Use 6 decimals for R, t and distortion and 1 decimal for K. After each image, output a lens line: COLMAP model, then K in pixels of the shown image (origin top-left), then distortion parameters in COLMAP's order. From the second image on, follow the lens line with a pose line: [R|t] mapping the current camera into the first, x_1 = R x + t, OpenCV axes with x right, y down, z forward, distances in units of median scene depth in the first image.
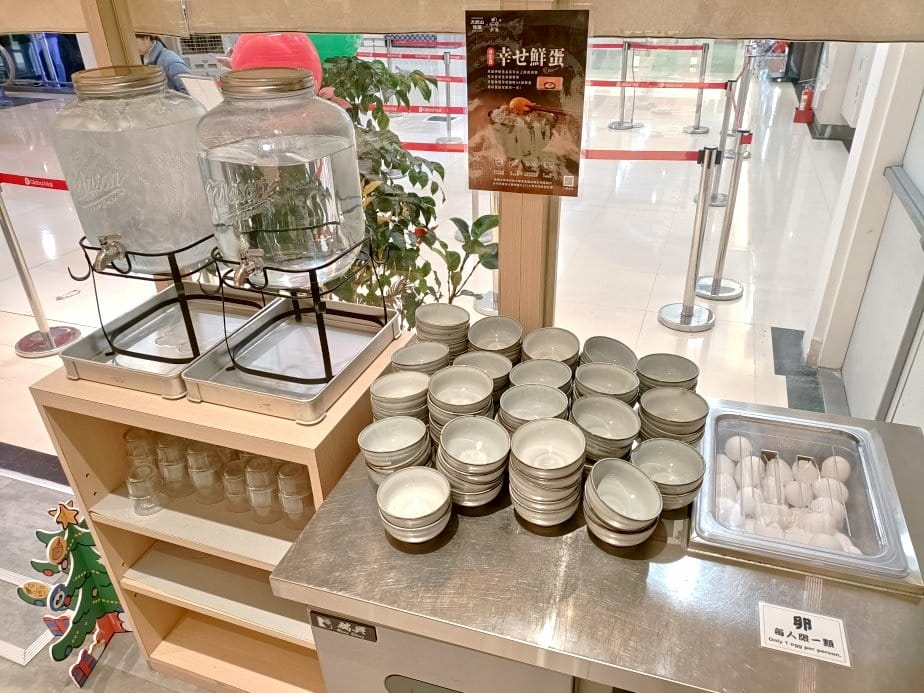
lens RADIAL K [[679.9, 0, 459.9], [0, 679.9, 344.7], [0, 0, 1]] dist [0.011855, 0.000178]
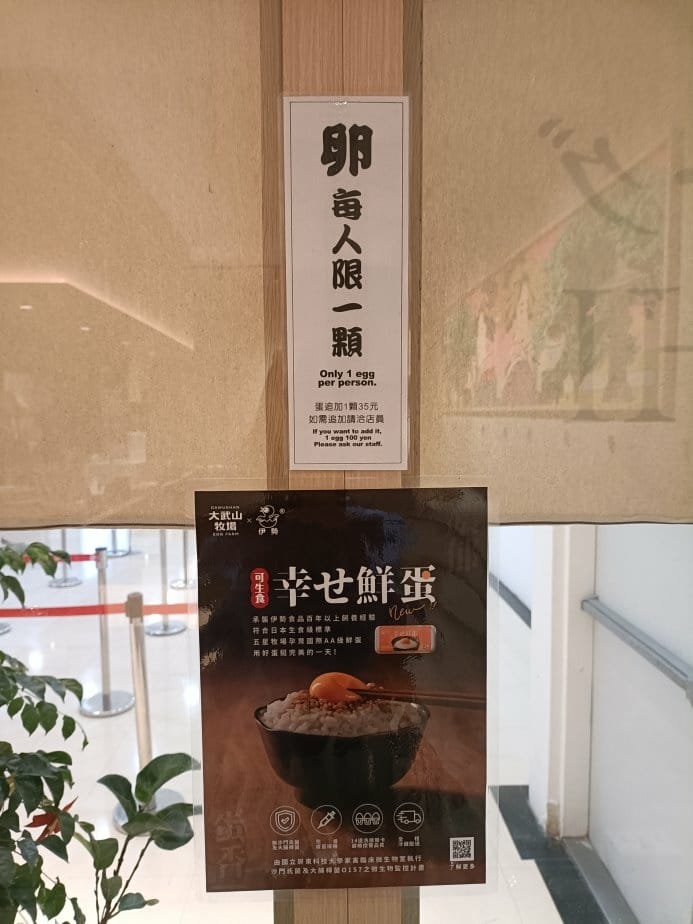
lens RADIAL K [[679.9, 0, 343.9], [0, 679.9, 467.4], [0, 0, 1]] dist [0.011855, 0.000178]
pose [[0.926692, -0.019744, 0.375304, -0.062750], [0.171395, 0.910927, -0.375281, -0.319272], [-0.334465, 0.412095, 0.847533, 0.586897]]
